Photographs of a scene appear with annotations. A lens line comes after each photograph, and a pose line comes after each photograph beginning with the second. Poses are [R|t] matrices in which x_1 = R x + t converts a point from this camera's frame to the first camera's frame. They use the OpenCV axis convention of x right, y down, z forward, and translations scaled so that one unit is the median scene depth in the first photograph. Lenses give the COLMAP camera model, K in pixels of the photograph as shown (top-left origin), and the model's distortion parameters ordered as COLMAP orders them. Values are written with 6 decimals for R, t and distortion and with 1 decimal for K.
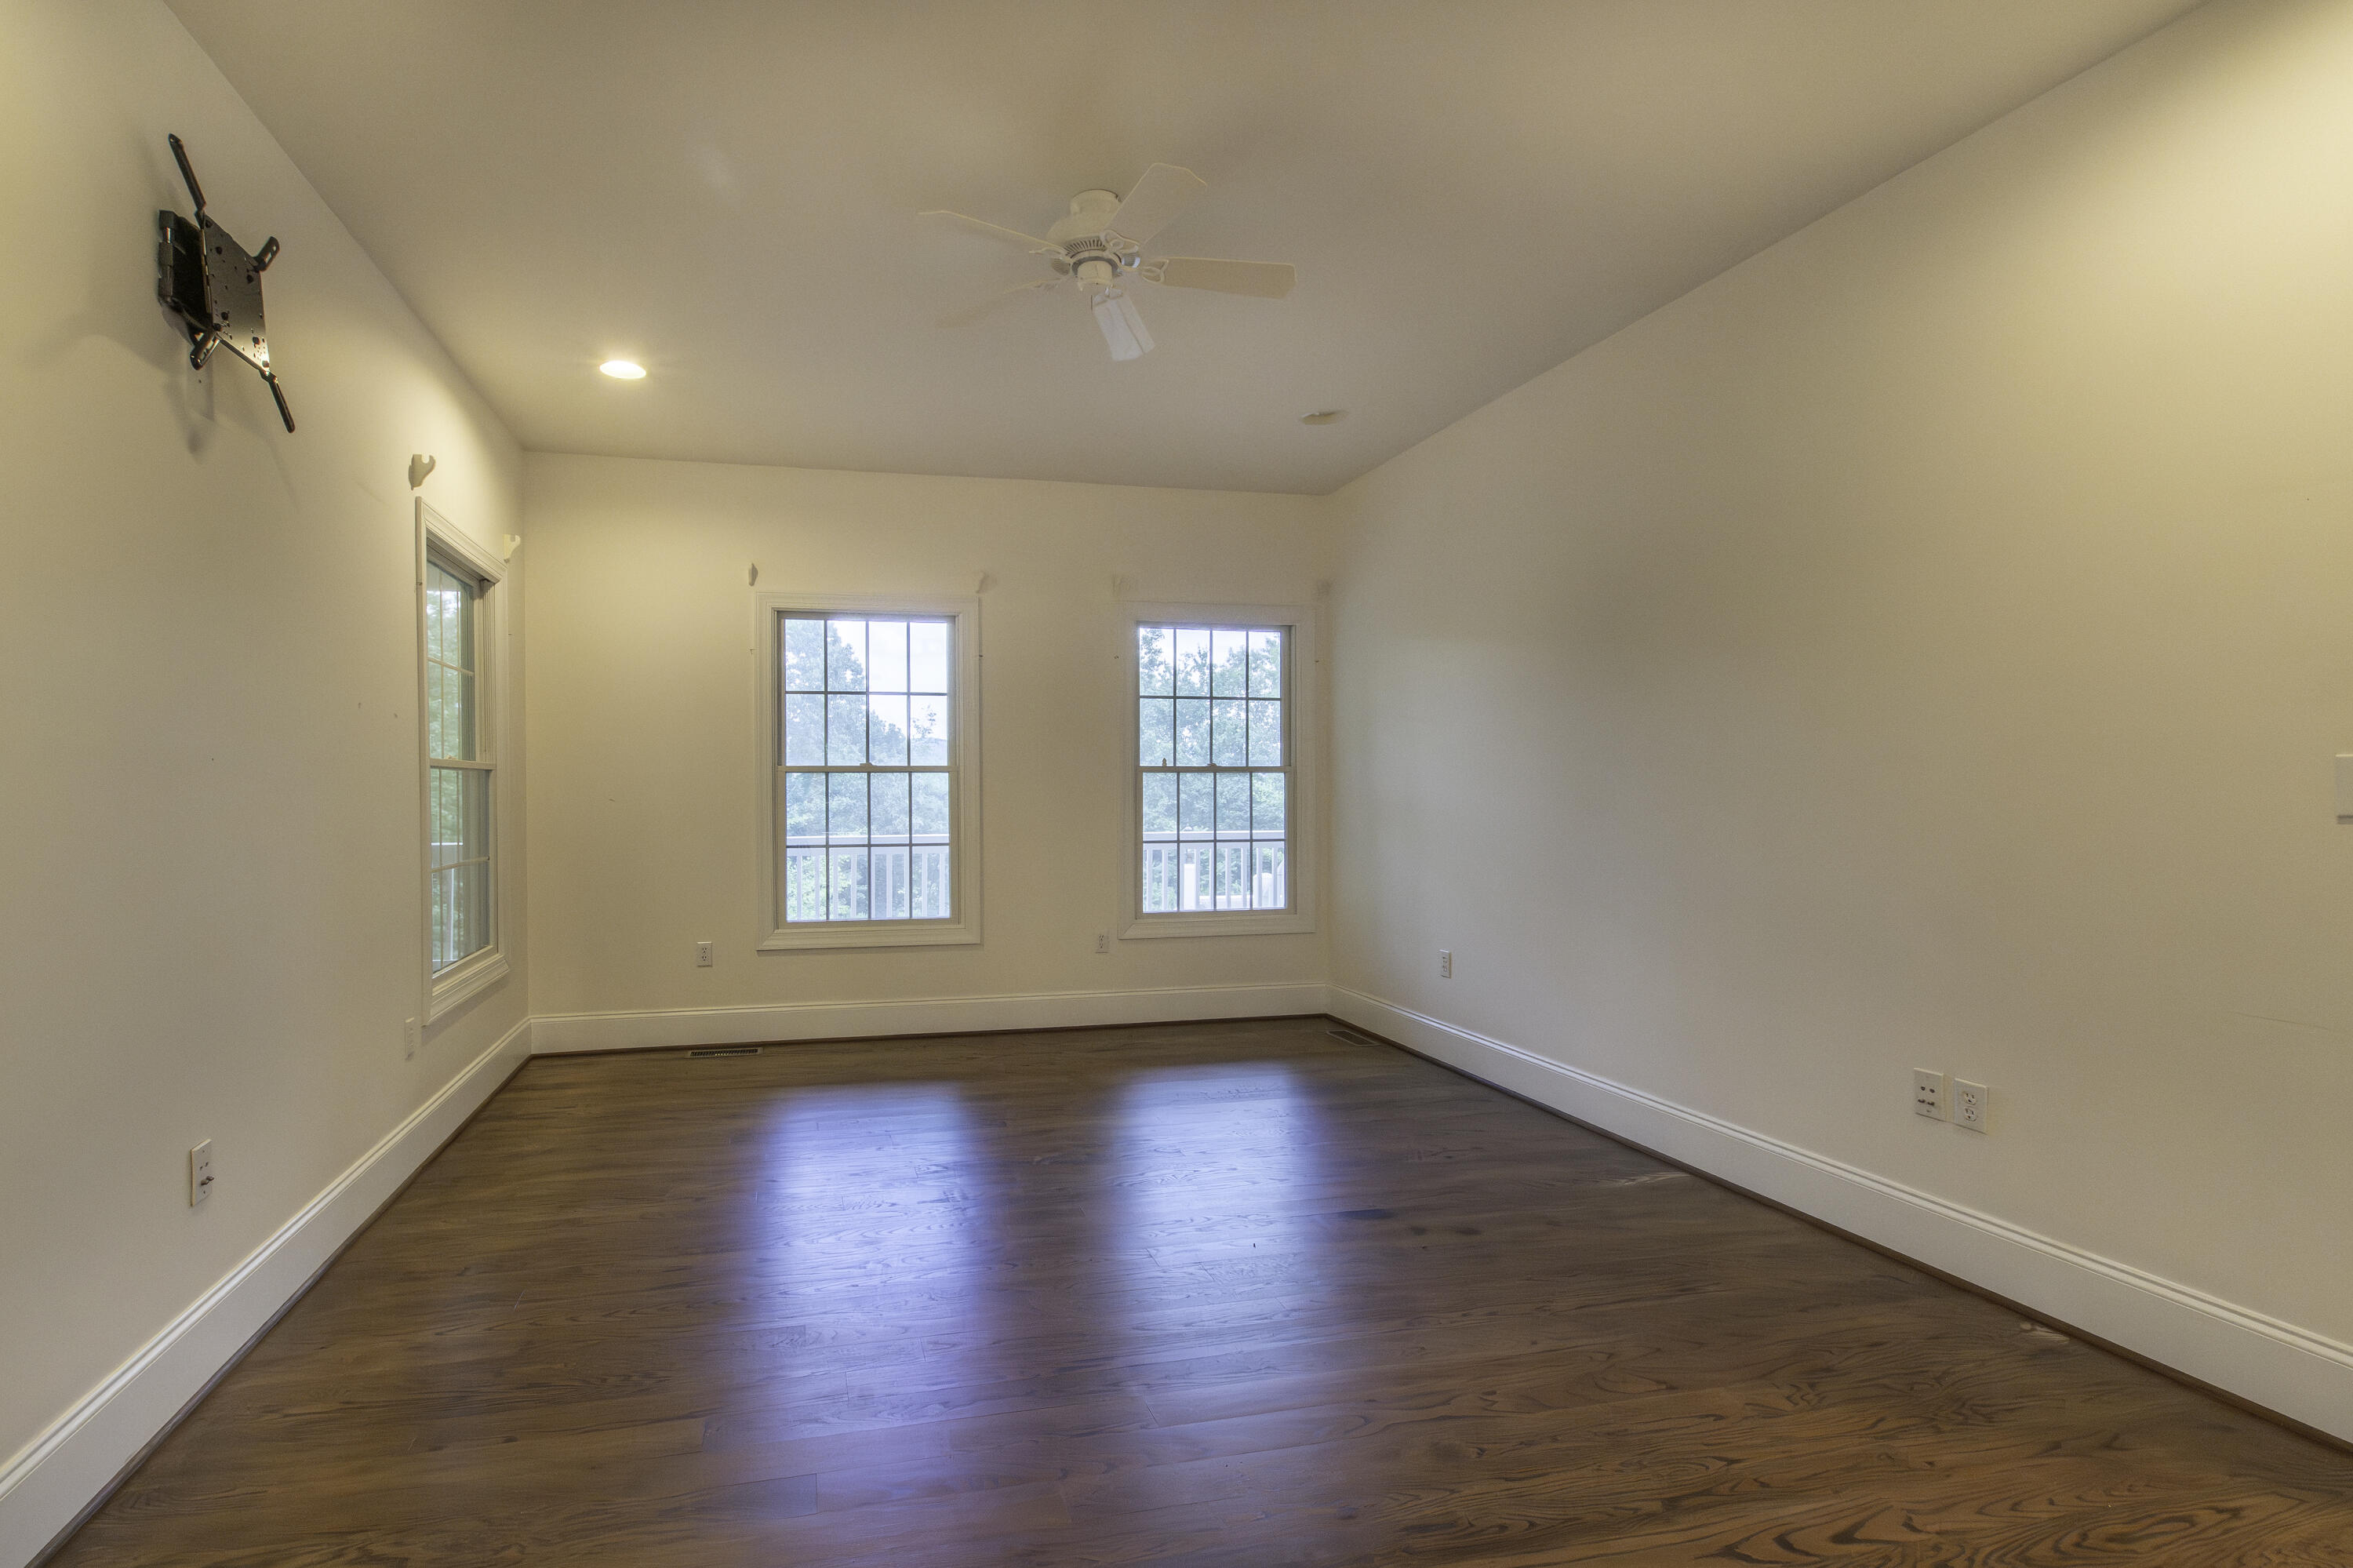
lens RADIAL K [[1073.6, 0, 1036.5], [0, 1073.6, 794.8], [0, 0, 1]] dist [-0.000190, -0.000047]
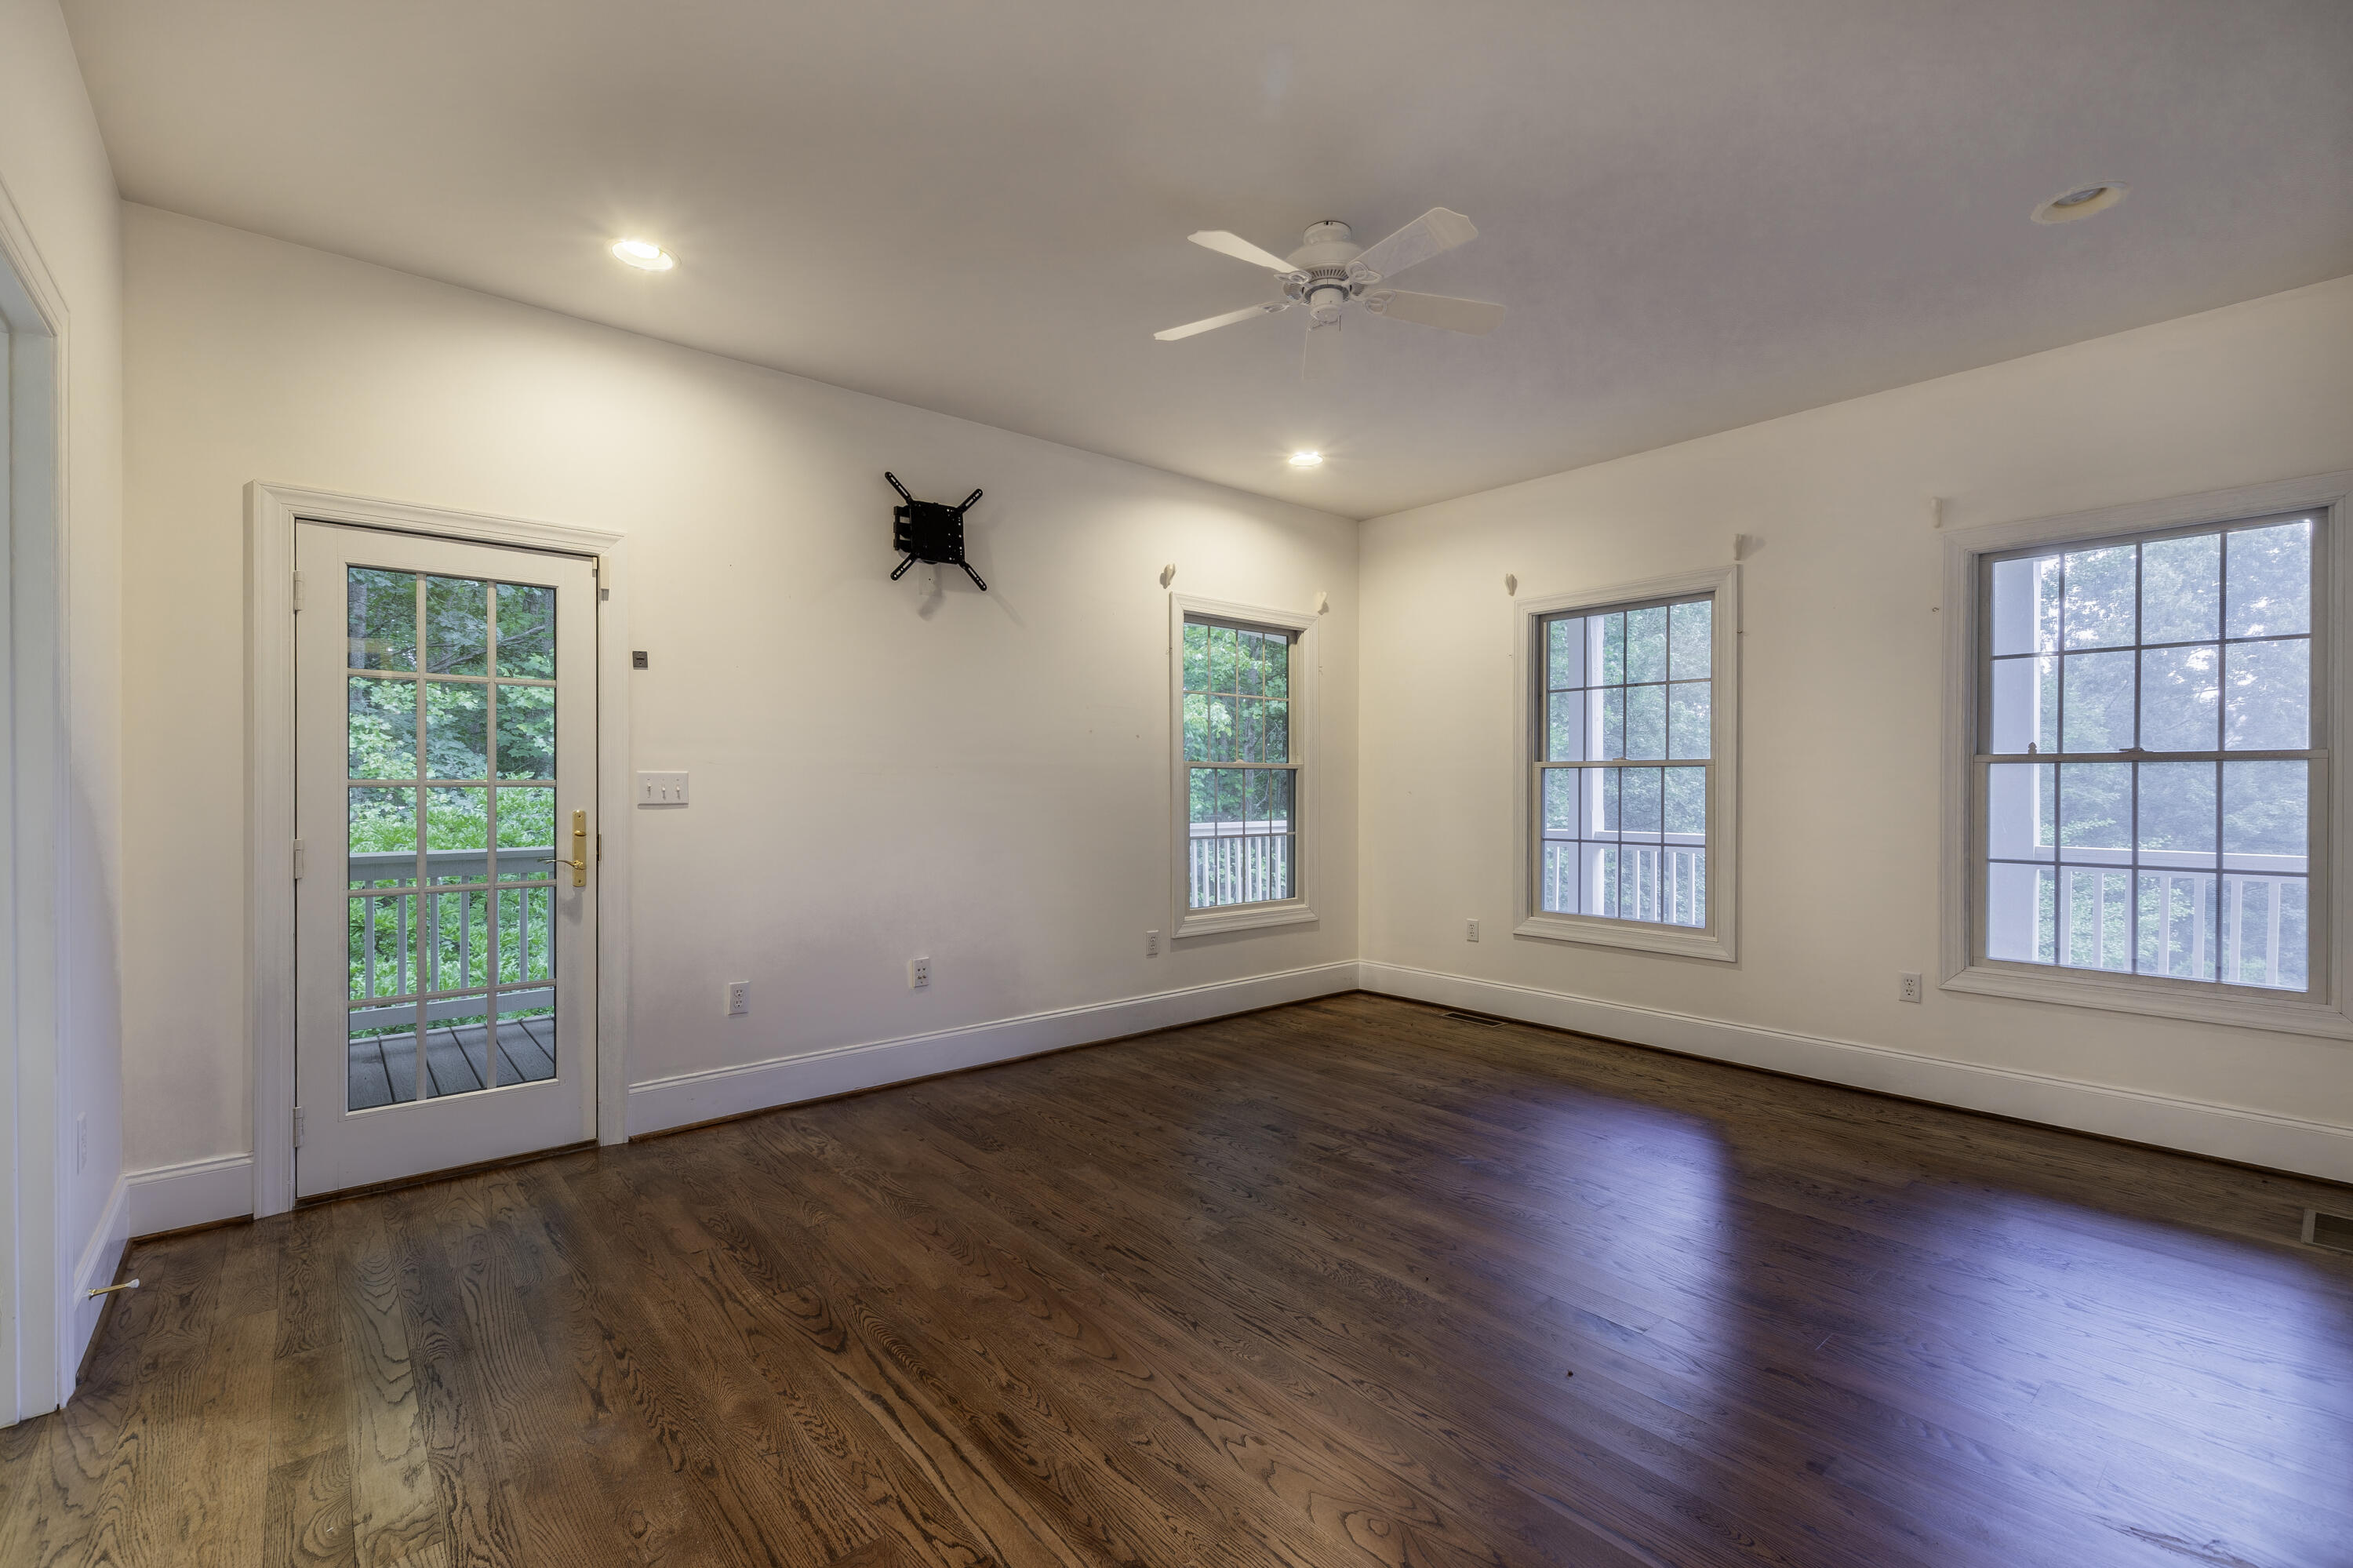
lens RADIAL K [[1029.2, 0, 1183.1], [0, 1029.2, 779.1], [0, 0, 1]] dist [0.000104, 0.000106]
pose [[0.474168, 0.000923, -0.880434, 0.598183], [-0.007422, 0.999968, -0.002949, -0.005274], [0.880403, 0.007933, 0.474160, 0.263754]]
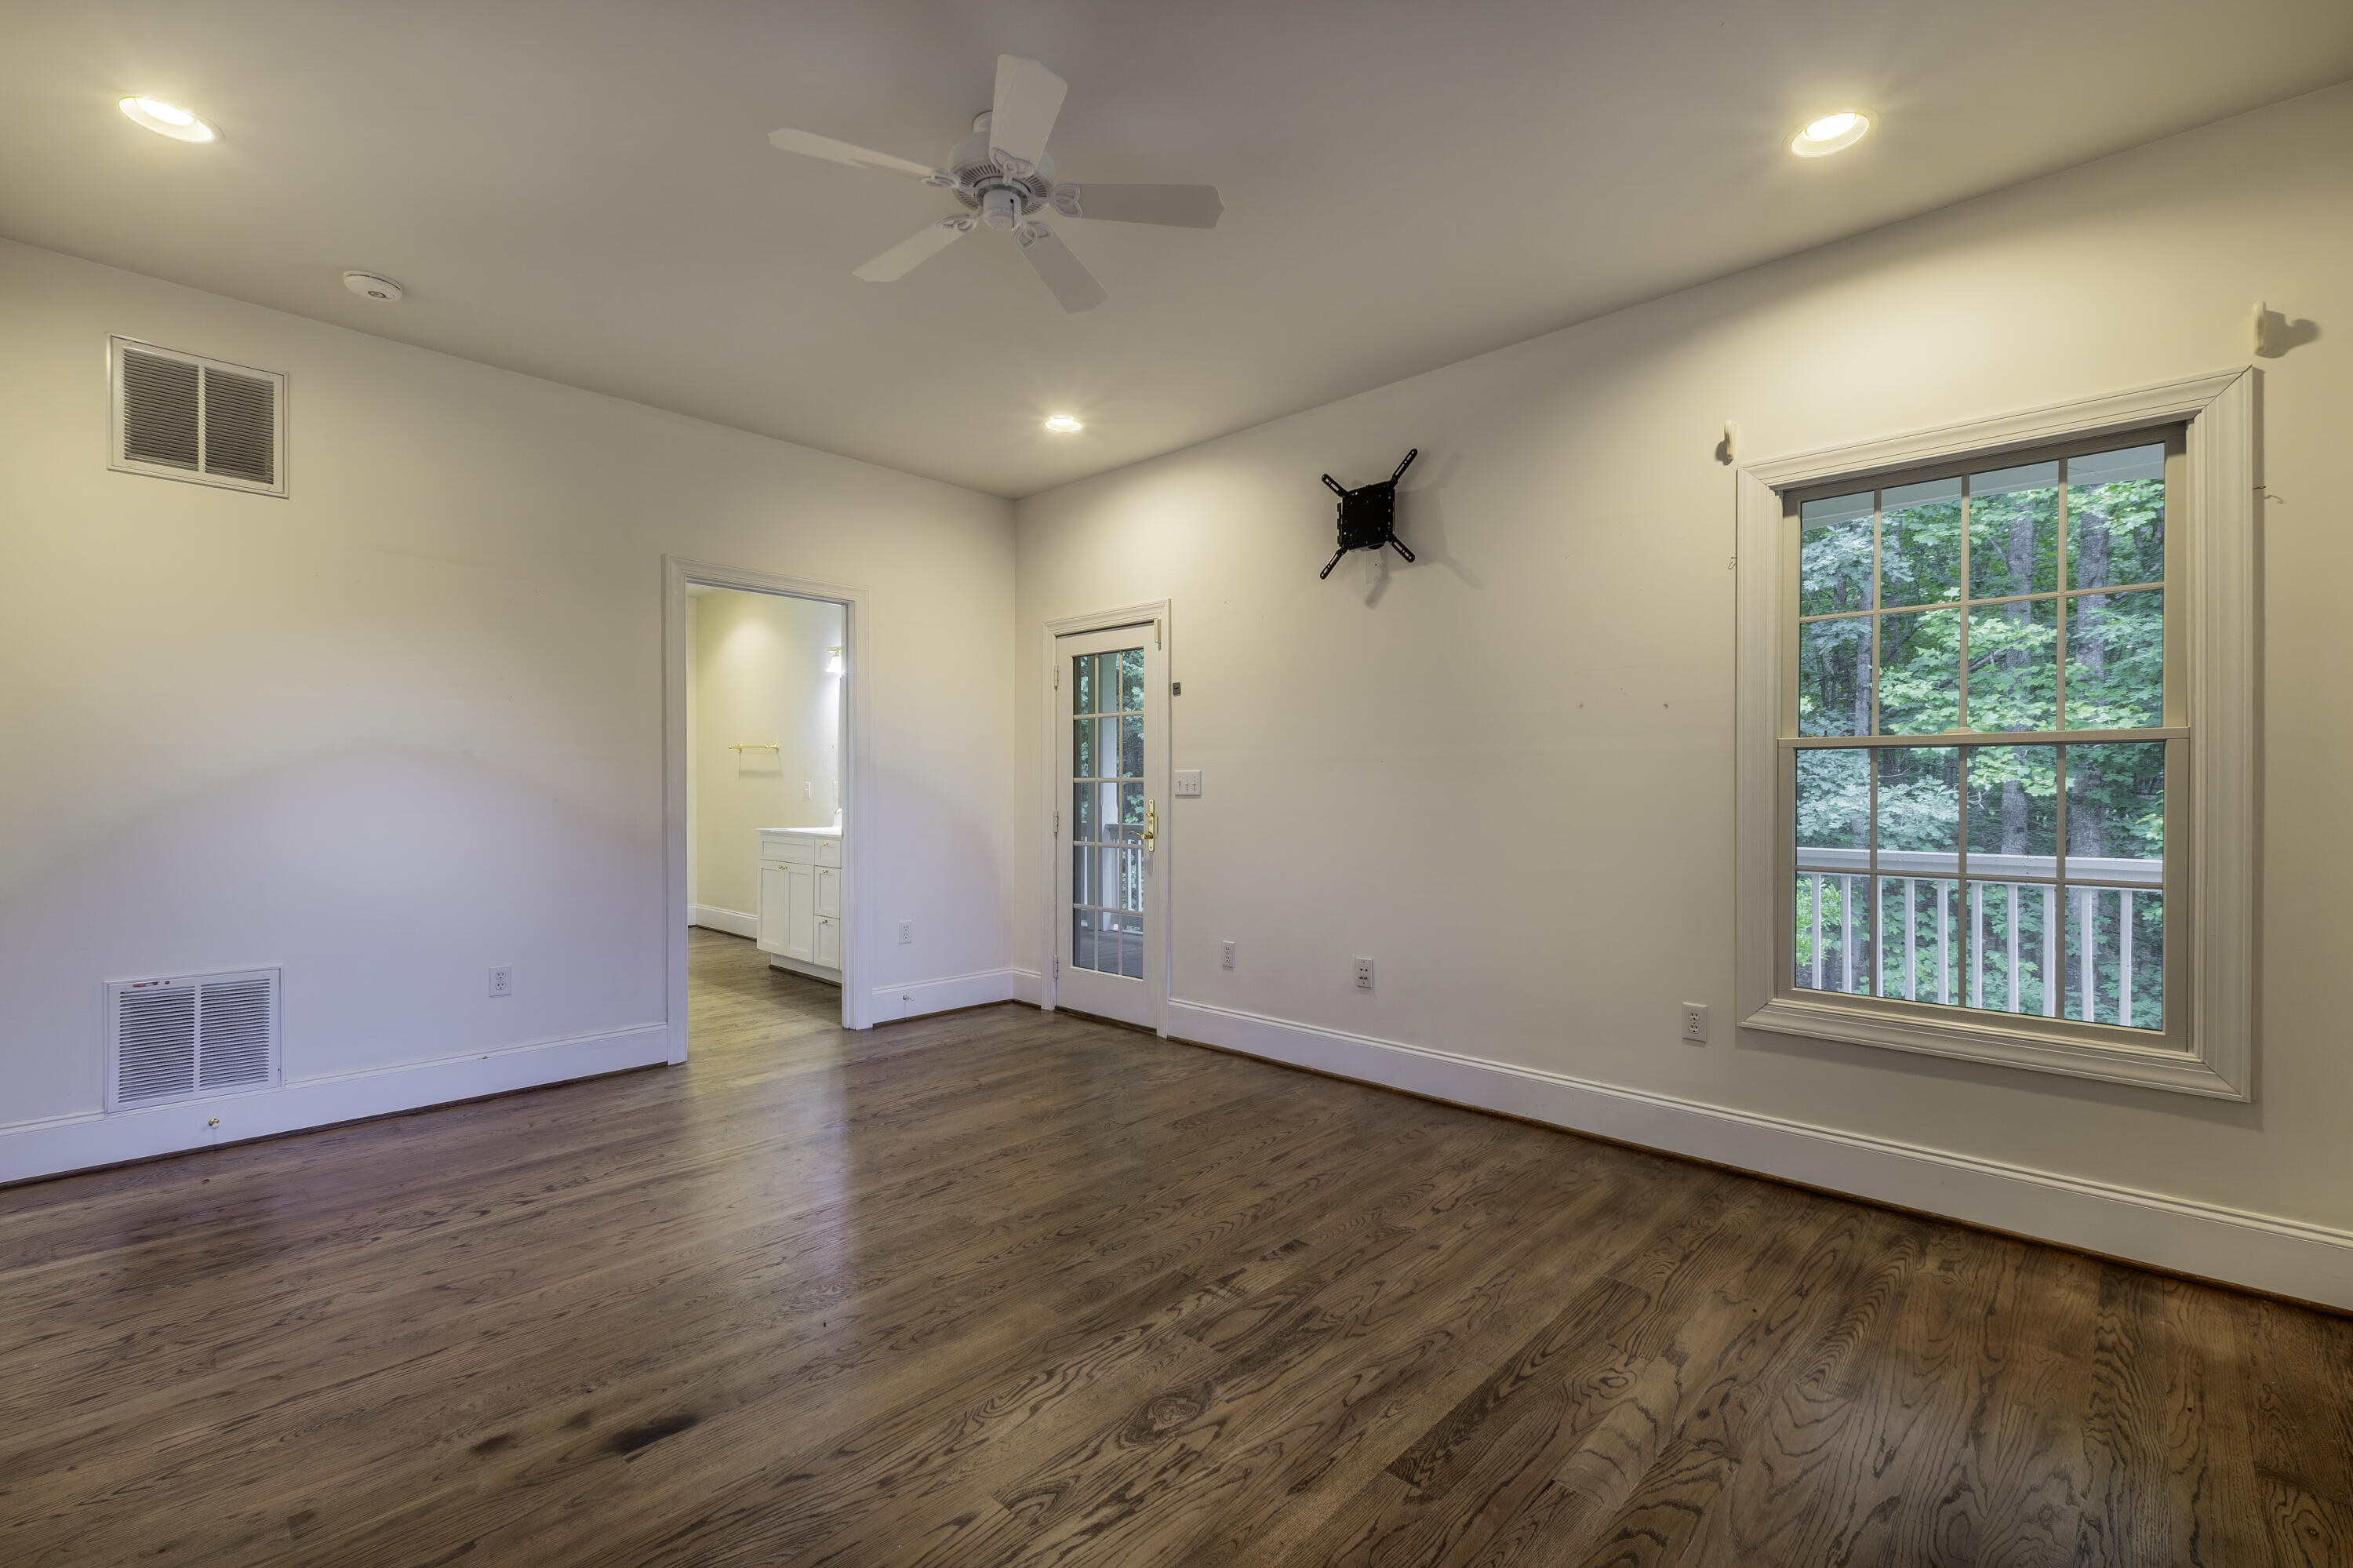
lens RADIAL K [[1029.2, 0, 1183.1], [0, 1029.2, 779.1], [0, 0, 1]] dist [0.000104, 0.000106]
pose [[-0.831877, -0.003658, -0.554948, 0.279516], [-0.003251, 0.999993, -0.001719, 0.001279], [0.554951, 0.000375, -0.831883, 1.224856]]
